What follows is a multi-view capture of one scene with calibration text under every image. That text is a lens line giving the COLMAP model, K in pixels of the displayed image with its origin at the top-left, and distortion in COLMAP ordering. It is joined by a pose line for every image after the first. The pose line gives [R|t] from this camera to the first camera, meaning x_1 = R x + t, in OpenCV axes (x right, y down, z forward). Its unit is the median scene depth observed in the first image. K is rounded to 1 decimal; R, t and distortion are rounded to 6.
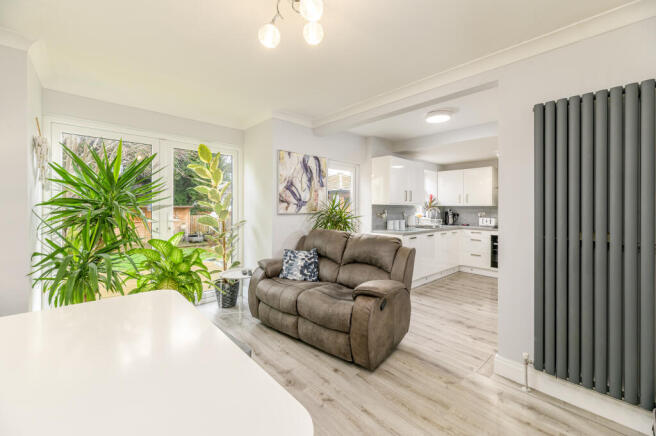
lens RADIAL K [[270.8, 0, 327.5], [0, 270.8, 207.3], [0, 0, 1]] dist [0.000001, -0.000140]
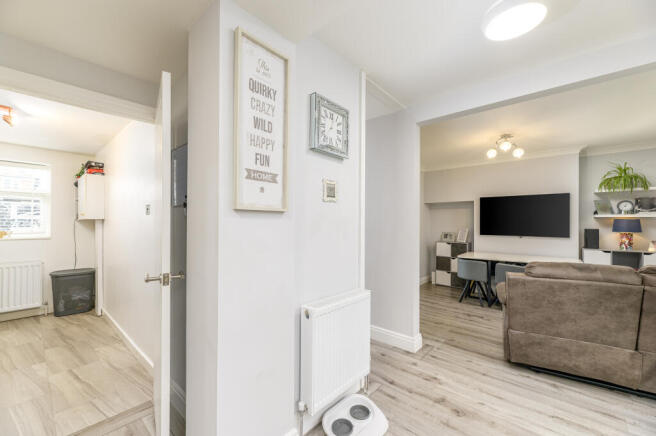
lens RADIAL K [[269.5, 0, 325.9], [0, 269.5, 223.7], [0, 0, 1]] dist [0.001676, 0.000151]
pose [[-0.994389, -0.009059, -0.105397, 0.792018], [-0.008743, 0.999956, -0.003458, 0.007141], [0.105424, -0.002517, -0.994424, 1.462743]]
